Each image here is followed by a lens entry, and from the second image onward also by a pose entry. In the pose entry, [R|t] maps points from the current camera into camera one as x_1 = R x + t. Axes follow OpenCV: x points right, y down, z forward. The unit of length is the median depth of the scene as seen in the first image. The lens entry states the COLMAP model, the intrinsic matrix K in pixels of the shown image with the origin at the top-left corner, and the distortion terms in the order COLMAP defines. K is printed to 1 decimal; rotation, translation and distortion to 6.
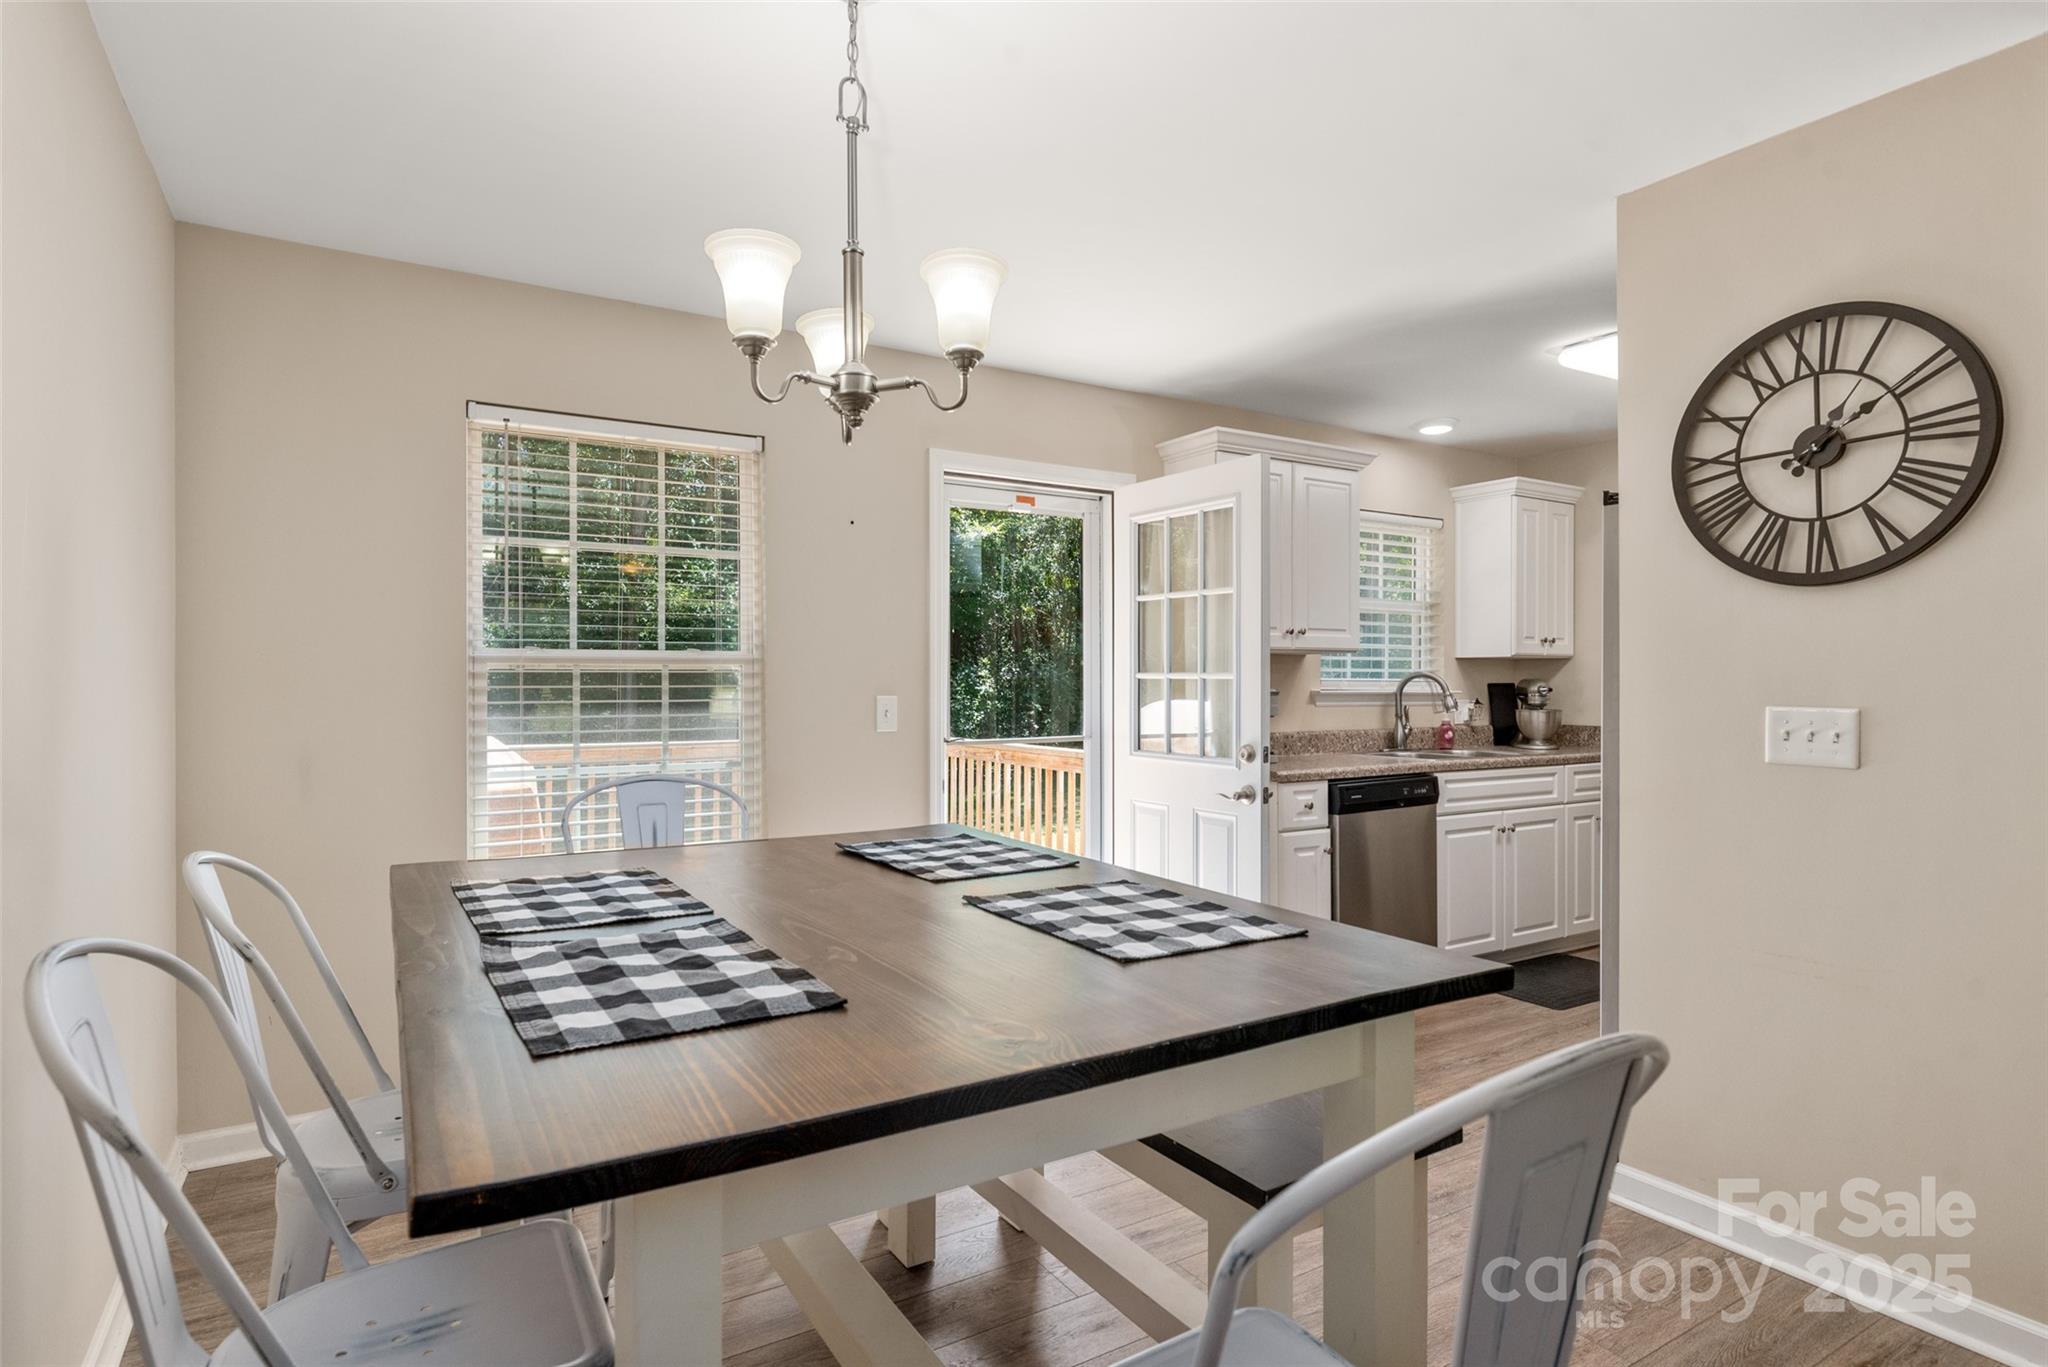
lens RADIAL K [[1053.1, 0, 1024.0], [0, 1053.1, 683.5], [0, 0, 1]] dist [0.002459, 0.000262]
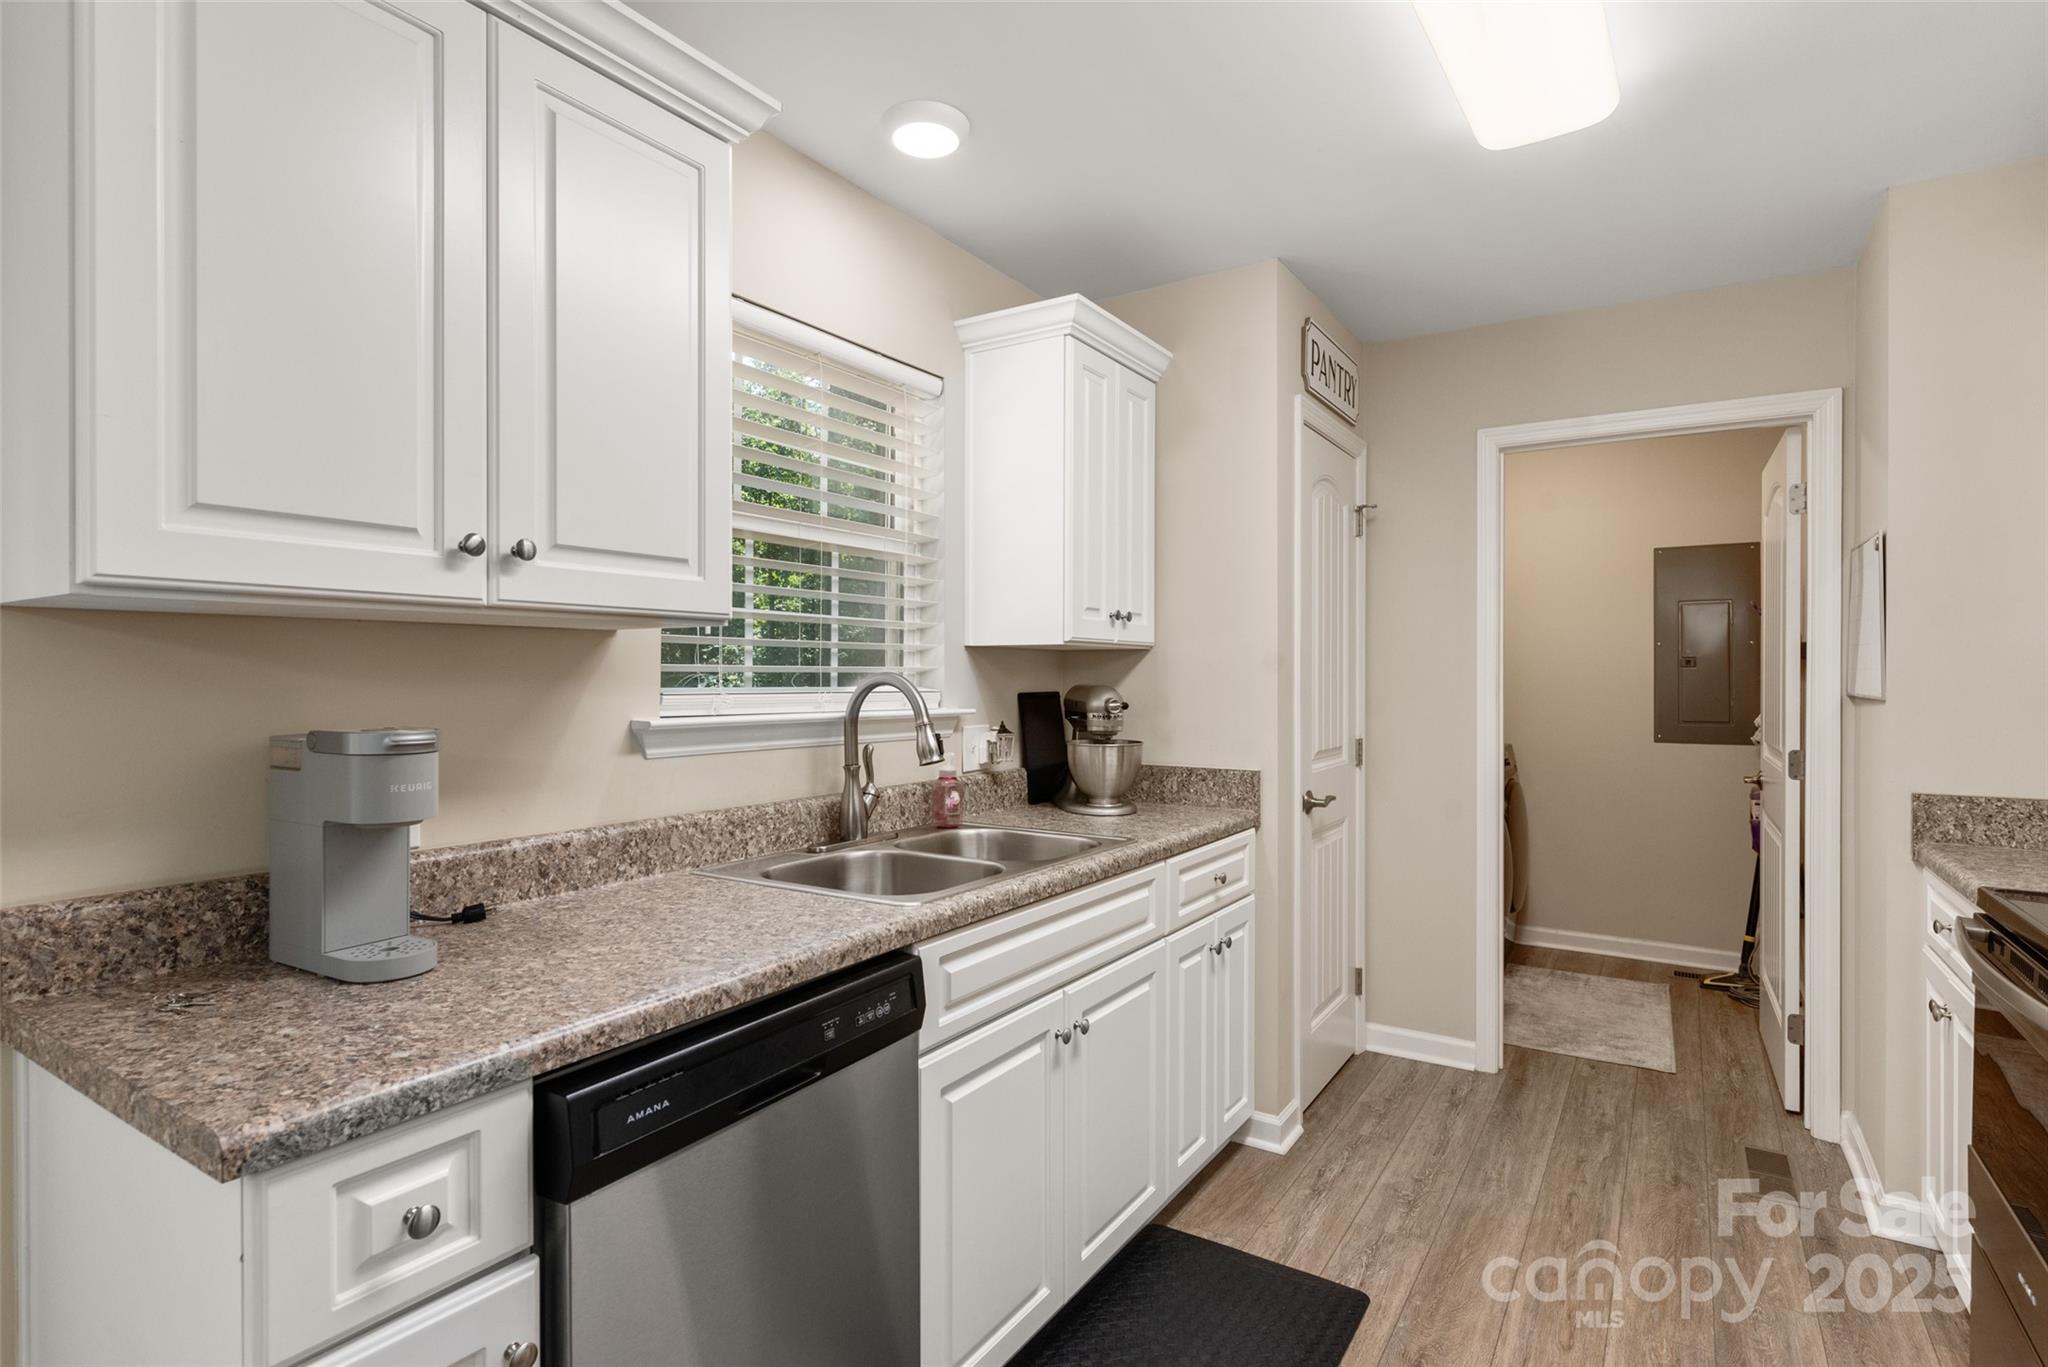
lens RADIAL K [[1033.4, 0, 1019.0], [0, 1033.4, 674.9], [0, 0, 1]] dist [0.013082, 0.000655]
pose [[0.903179, 0.003452, 0.429250, 0.239414], [-0.003077, 0.999994, -0.001567, -0.010125], [-0.429253, 0.000095, 0.903184, 0.588457]]
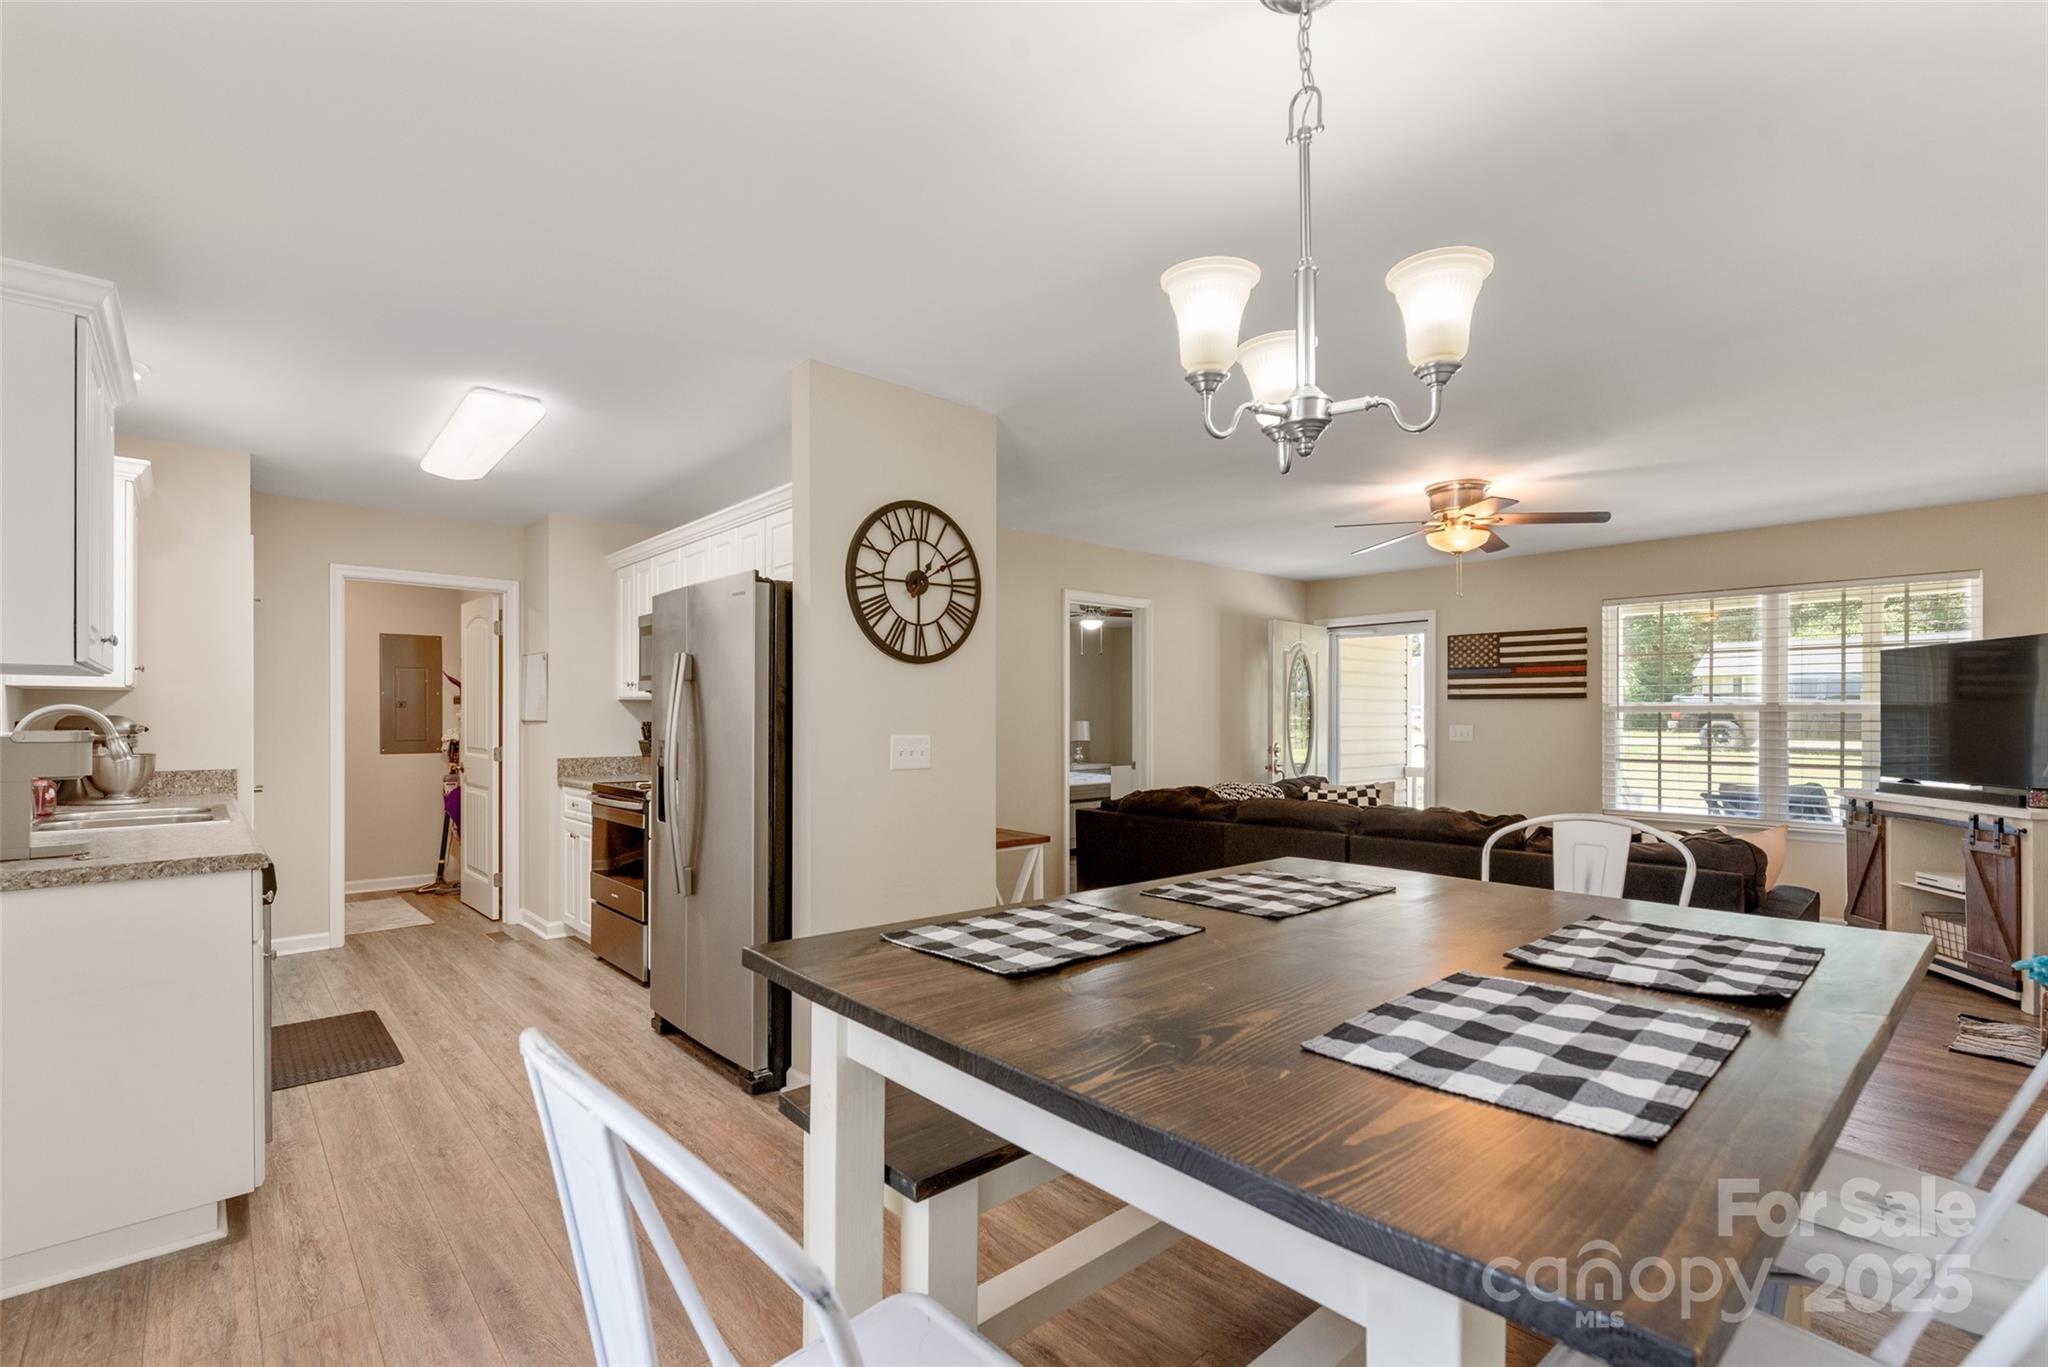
lens RADIAL K [[913.5, 0, 1017.9], [0, 913.5, 718.4], [0, 0, 1]] dist [0.002019, -0.000191]
pose [[-0.172111, 0.001912, 0.985076, -0.336722], [0.001052, 0.999998, -0.001757, -0.000618], [-0.985077, 0.000734, -0.172113, 0.502520]]
